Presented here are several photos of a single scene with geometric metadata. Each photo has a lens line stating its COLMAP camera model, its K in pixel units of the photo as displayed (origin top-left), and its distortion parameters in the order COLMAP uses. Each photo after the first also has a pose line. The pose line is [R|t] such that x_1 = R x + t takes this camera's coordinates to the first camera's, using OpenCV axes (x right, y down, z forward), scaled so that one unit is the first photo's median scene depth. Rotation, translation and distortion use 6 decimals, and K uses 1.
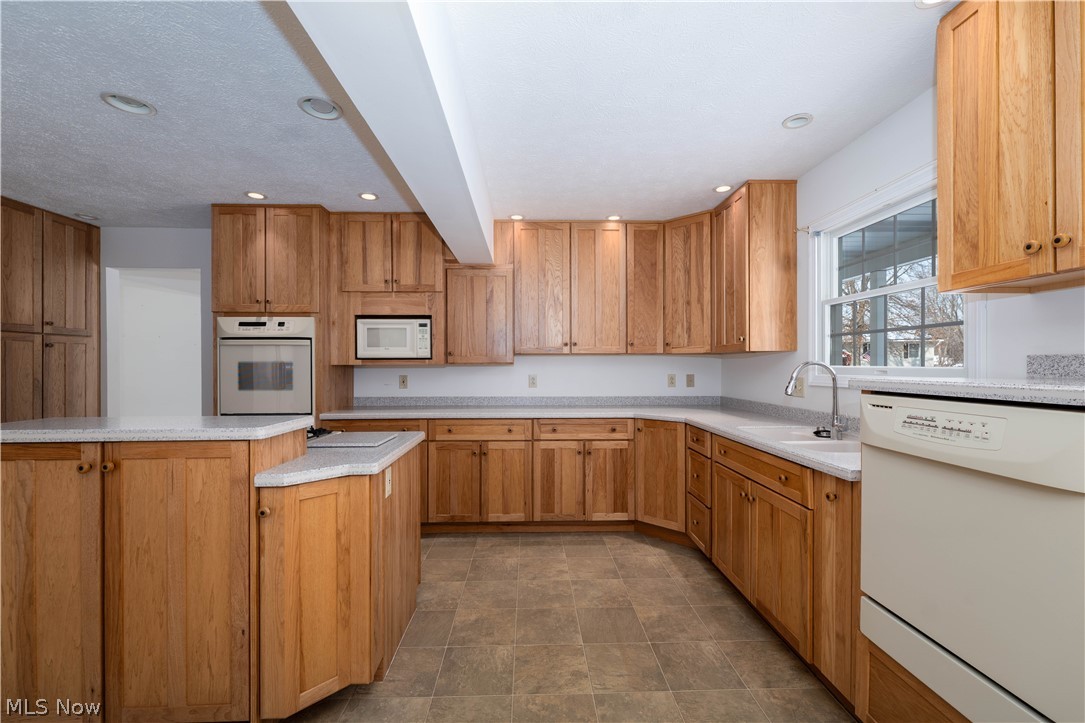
lens RADIAL K [[450.0, 0, 542.9], [0, 450.0, 365.7], [0, 0, 1]] dist [0.006841, -0.000718]
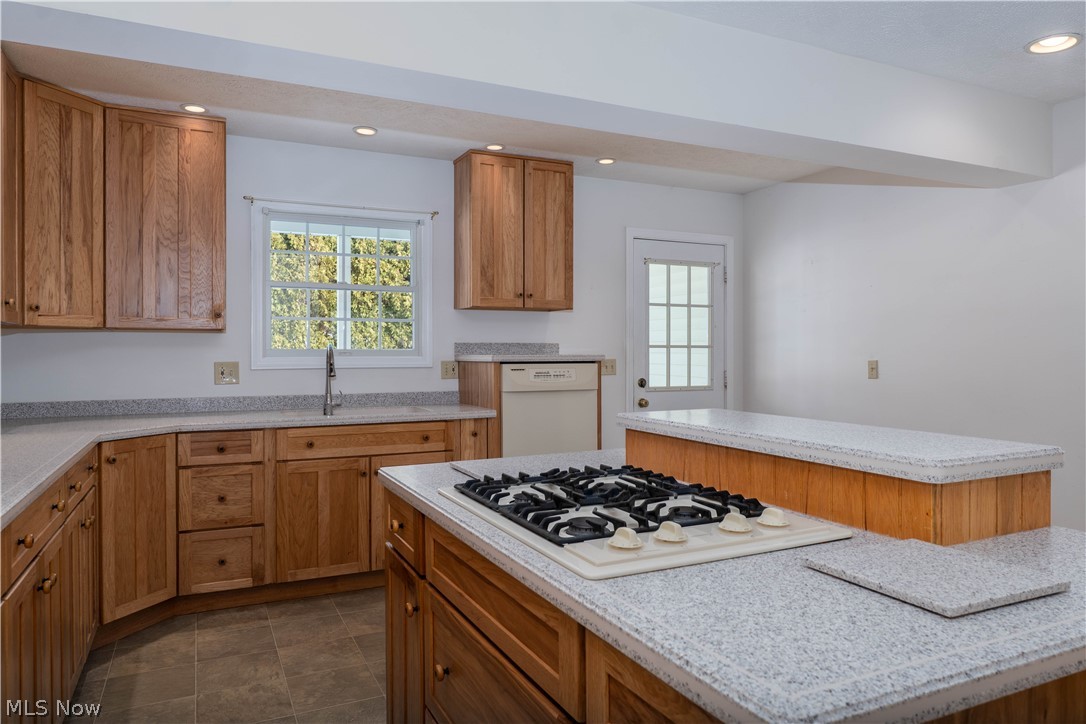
lens RADIAL K [[727.2, 0, 543.5], [0, 727.2, 353.1], [0, 0, 1]] dist [0.004093, -0.003320]
pose [[-0.395949, 0.000008, 0.918273, -1.025096], [0.002968, 0.999995, 0.001271, 0.009315], [-0.918268, 0.003229, -0.395947, 1.053794]]
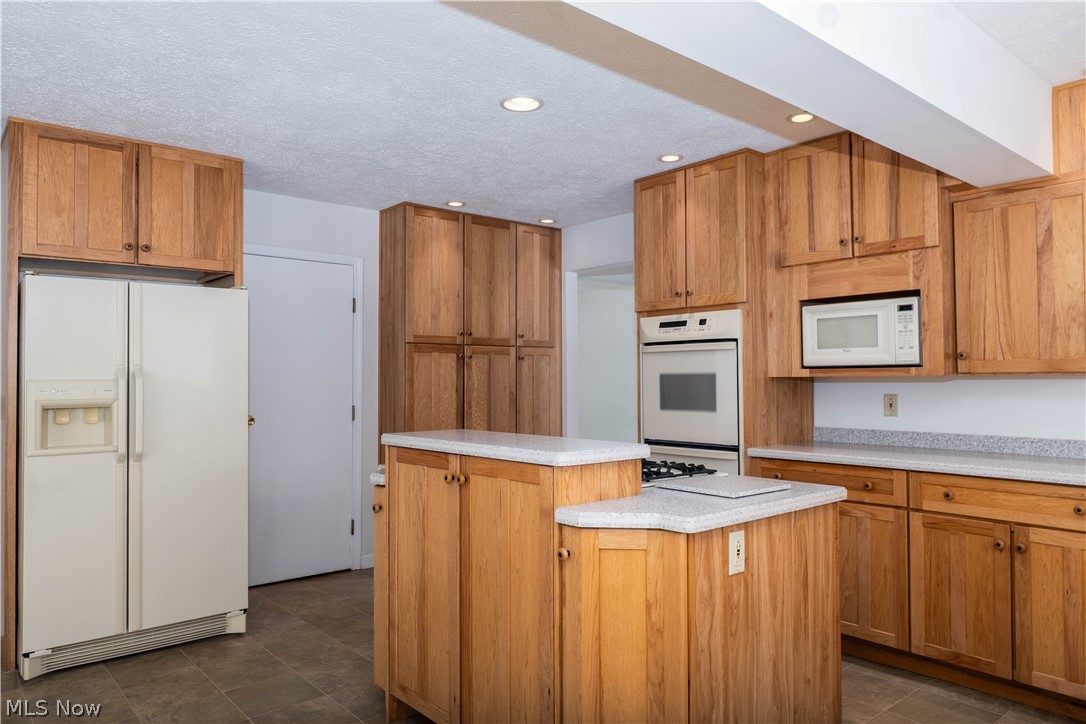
lens RADIAL K [[727.2, 0, 546.0], [0, 727.2, 360.9], [0, 0, 1]] dist [0.004093, -0.003320]
pose [[0.626146, -0.020820, -0.779428, 0.182729], [0.002457, 0.999691, -0.024729, 0.000226], [0.779702, 0.013569, 0.626003, 0.056991]]
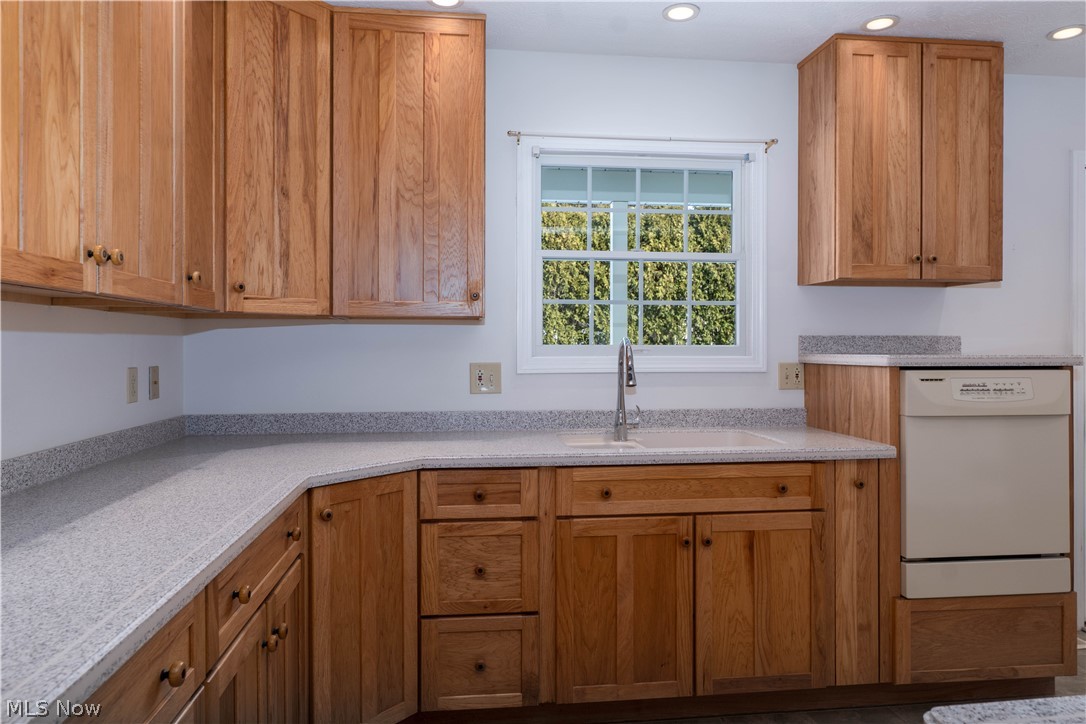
lens RADIAL K [[727.2, 0, 543.2], [0, 727.2, 347.0], [0, 0, 1]] dist [0.004093, -0.003320]
pose [[-0.082277, 0.000262, 0.996609, -0.484097], [0.001170, 0.999999, -0.000166, 0.004164], [-0.996609, 0.001152, -0.082277, 1.062927]]
